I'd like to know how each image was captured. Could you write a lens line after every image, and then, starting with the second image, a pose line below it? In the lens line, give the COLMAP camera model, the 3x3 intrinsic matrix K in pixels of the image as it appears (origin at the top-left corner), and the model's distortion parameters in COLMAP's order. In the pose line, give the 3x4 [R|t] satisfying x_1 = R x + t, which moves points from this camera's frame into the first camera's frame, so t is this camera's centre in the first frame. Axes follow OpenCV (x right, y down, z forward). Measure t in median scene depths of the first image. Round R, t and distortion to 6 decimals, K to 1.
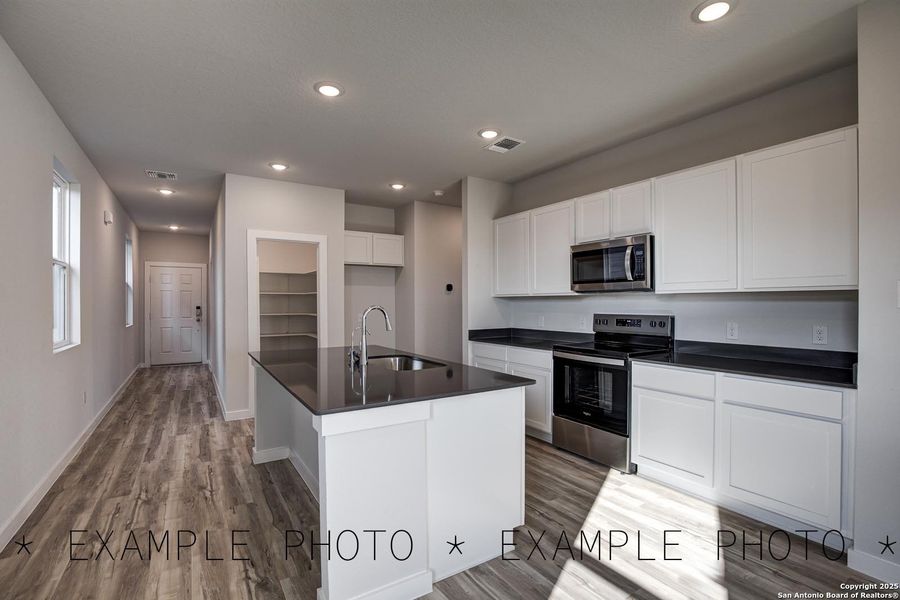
lens RADIAL K [[410.3, 0, 452.5], [0, 410.3, 303.8], [0, 0, 1]] dist [-0.026325, 0.001691]
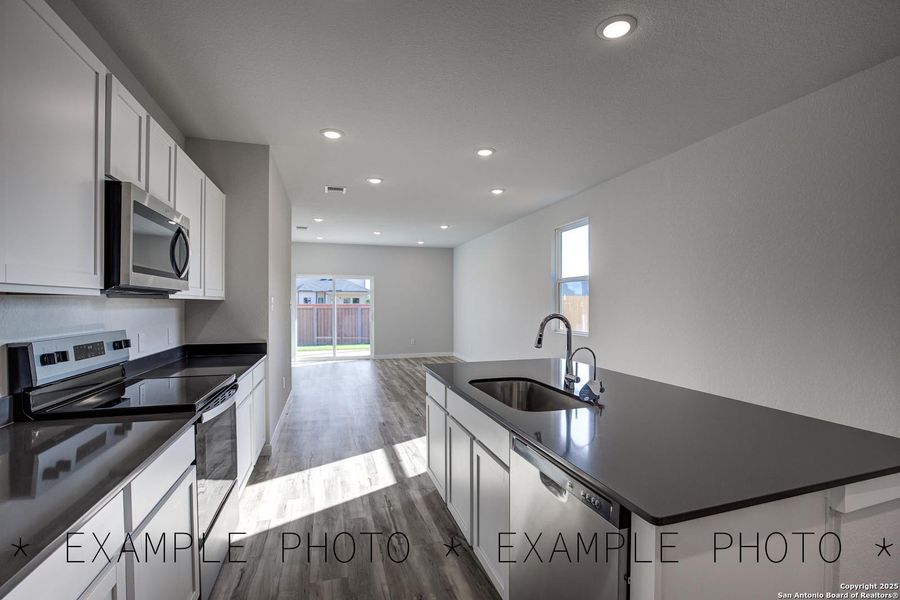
lens RADIAL K [[410.3, 0, 452.5], [0, 410.3, 303.8], [0, 0, 1]] dist [-0.026325, 0.001691]
pose [[-0.961679, 0.006139, 0.274110, -0.137054], [0.007192, 0.999970, 0.002835, -0.008913], [-0.274084, 0.004698, -0.961694, 1.156498]]
